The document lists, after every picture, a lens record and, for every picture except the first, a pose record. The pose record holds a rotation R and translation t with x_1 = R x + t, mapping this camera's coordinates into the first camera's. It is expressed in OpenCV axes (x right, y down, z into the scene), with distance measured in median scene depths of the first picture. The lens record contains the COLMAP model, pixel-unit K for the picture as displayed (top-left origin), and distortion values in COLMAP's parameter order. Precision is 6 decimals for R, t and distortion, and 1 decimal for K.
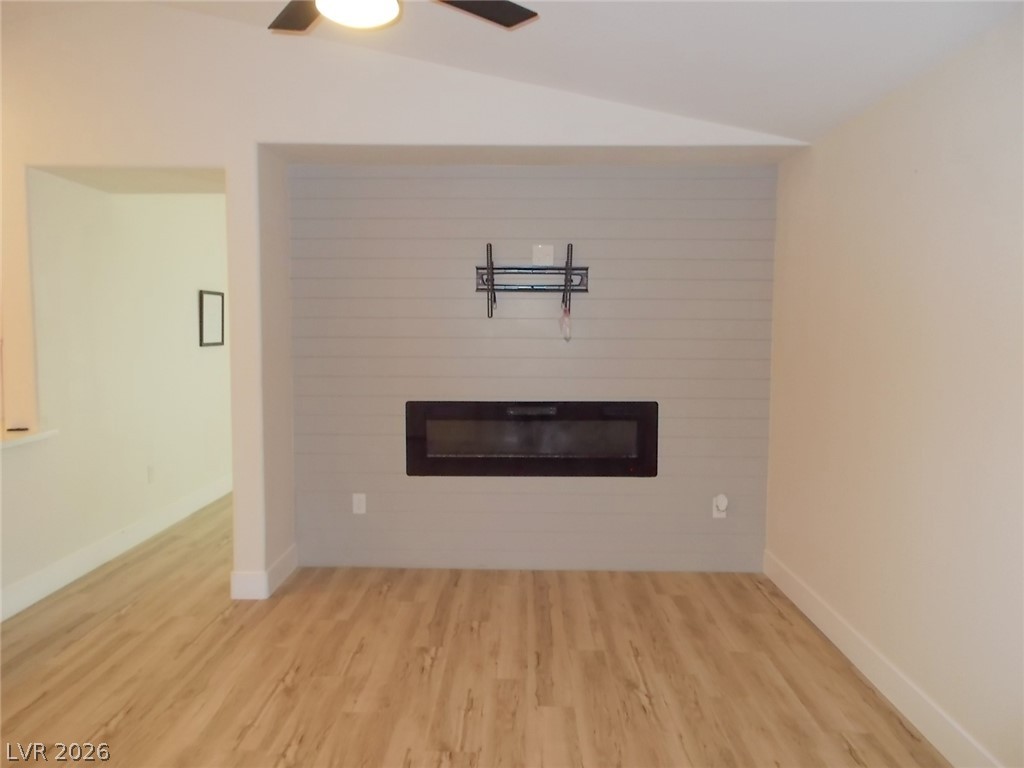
lens RADIAL K [[791.8, 0, 508.5], [0, 791.8, 386.2], [0, 0, 1]] dist [0.021097, -0.015089]
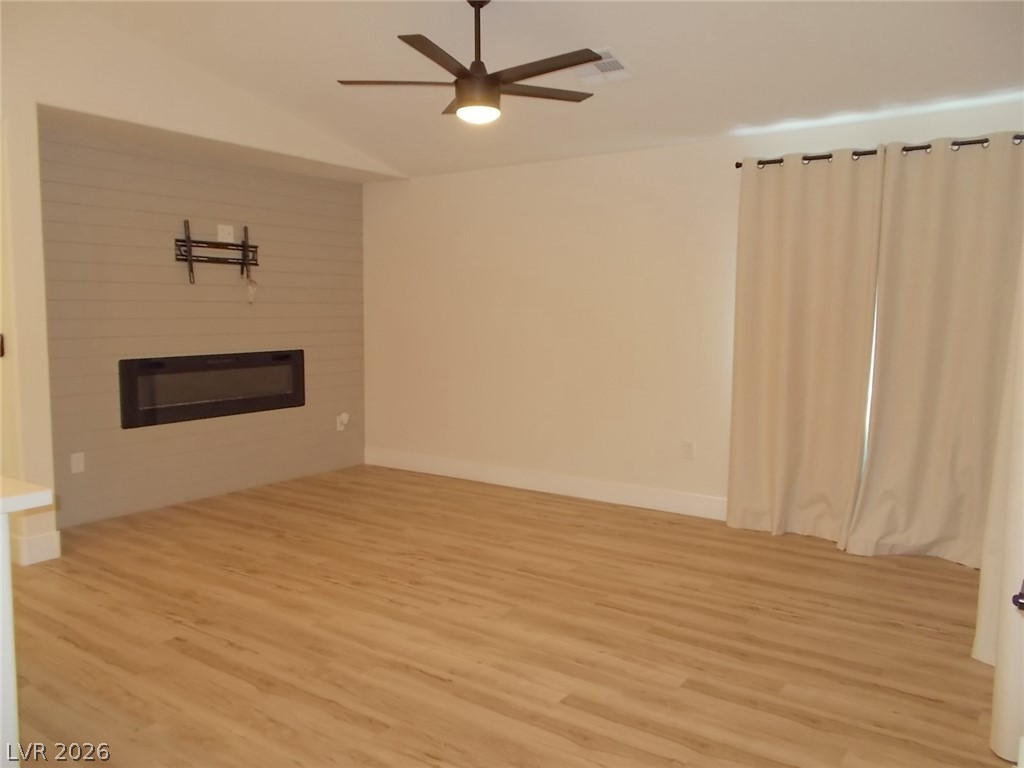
lens RADIAL K [[791.8, 0, 510.8], [0, 791.8, 386.6], [0, 0, 1]] dist [0.021097, -0.015089]
pose [[0.560120, -0.083812, 0.824161, -0.738699], [0.062251, 0.996314, 0.059011, 0.024729], [-0.826069, 0.018252, 0.563274, -0.048370]]
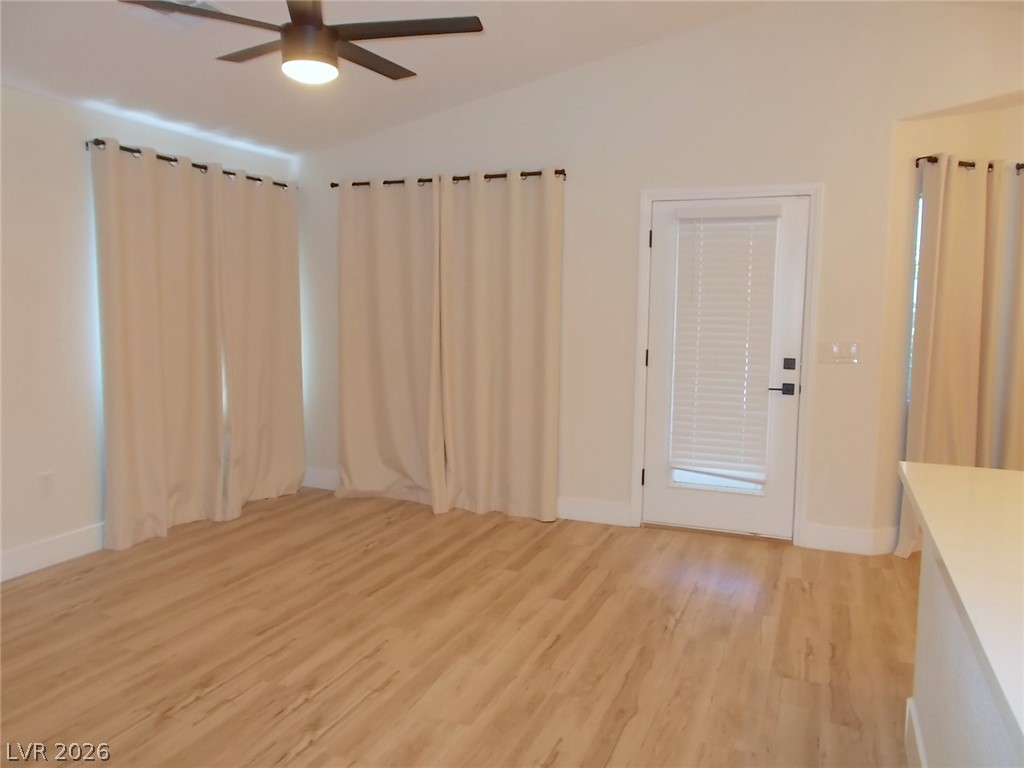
lens RADIAL K [[791.8, 0, 513.3], [0, 791.8, 379.8], [0, 0, 1]] dist [0.021097, -0.015089]
pose [[-0.935274, -0.051481, 0.350162, -0.471366], [0.009001, 0.985585, 0.168941, -0.063771], [-0.353811, 0.161158, -0.921328, 0.995546]]
